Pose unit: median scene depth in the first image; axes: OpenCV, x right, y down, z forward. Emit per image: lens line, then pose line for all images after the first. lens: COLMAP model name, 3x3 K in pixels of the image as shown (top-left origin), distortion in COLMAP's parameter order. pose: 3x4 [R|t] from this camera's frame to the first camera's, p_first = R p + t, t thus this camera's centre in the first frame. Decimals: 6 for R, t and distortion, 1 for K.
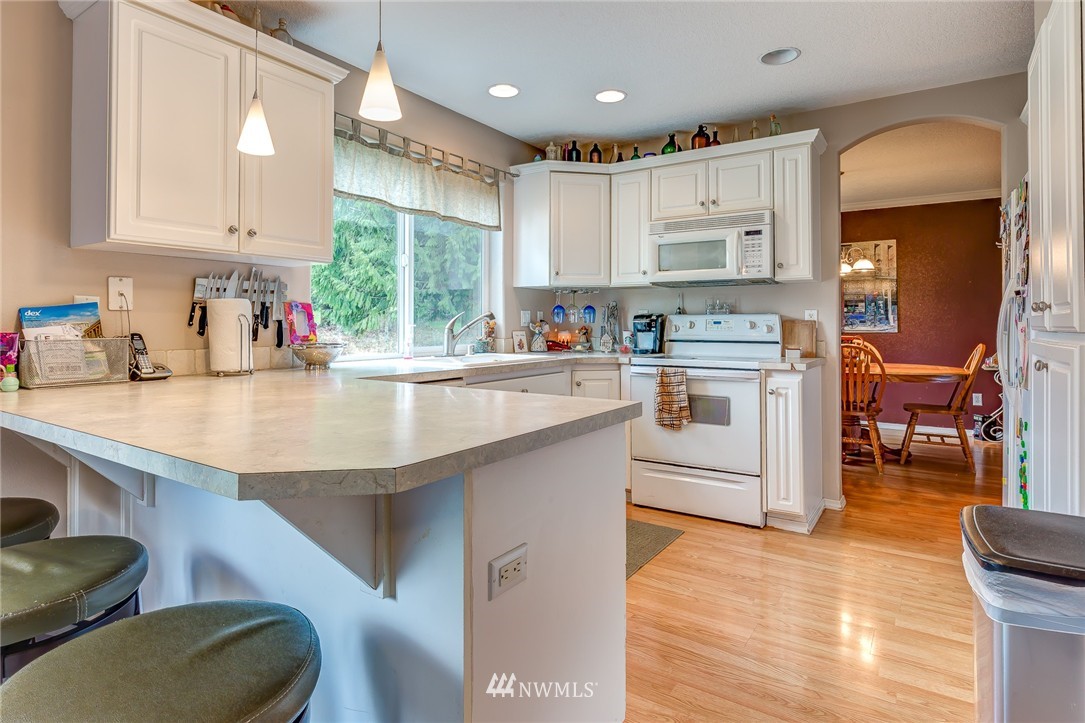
lens RADIAL K [[579.5, 0, 520.1], [0, 579.5, 315.9], [0, 0, 1]] dist [-0.011977, -0.001741]
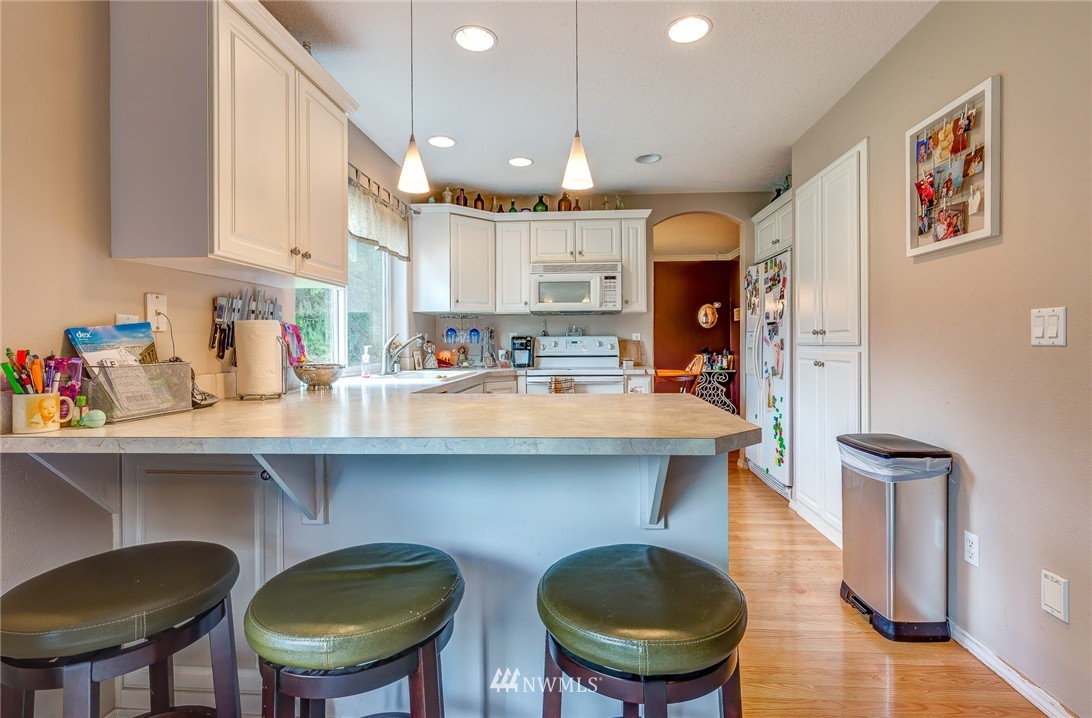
lens RADIAL K [[512.0, 0, 553.4], [0, 512.0, 344.1], [0, 0, 1]] dist [-0.017495, -0.000614]
pose [[0.859154, -0.007313, 0.511664, -0.324188], [0.000600, 0.999912, 0.013283, -0.000173], [-0.511716, -0.011106, 0.859083, 0.008376]]
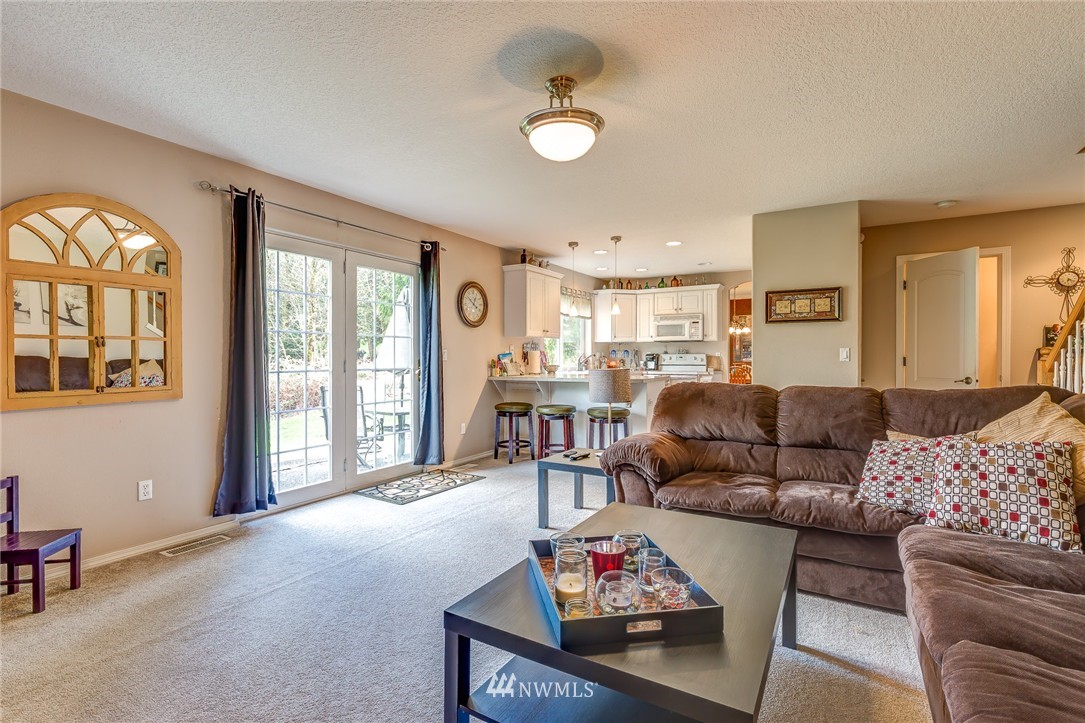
lens RADIAL K [[480.8, 0, 542.0], [0, 480.8, 357.6], [0, 0, 1]] dist [0.000891, 0.000028]
pose [[0.997163, -0.002464, 0.075234, -0.415100], [0.001334, 0.999886, 0.015067, -0.019179], [-0.075262, -0.014924, 0.997052, -1.023780]]
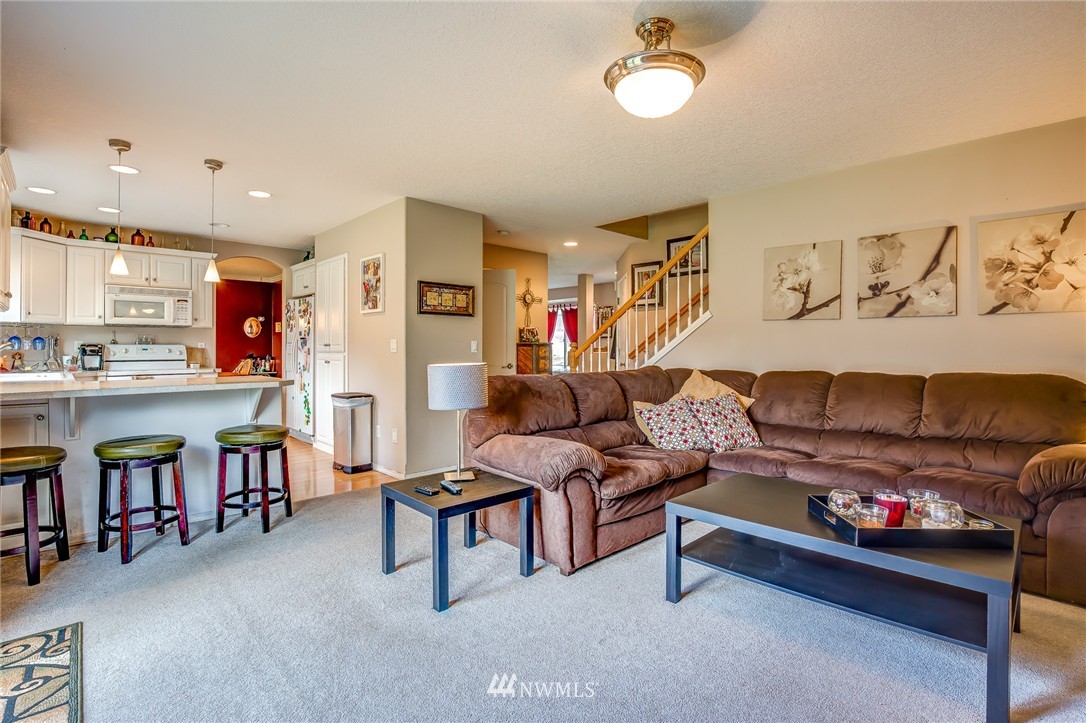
lens RADIAL K [[509.1, 0, 529.6], [0, 509.1, 348.5], [0, 0, 1]] dist [-0.017495, -0.000614]
pose [[0.220430, -0.001890, 0.975401, -0.880935], [-0.011532, 0.999923, 0.004544, -0.010741], [-0.975335, -0.012250, 0.220391, -0.426894]]
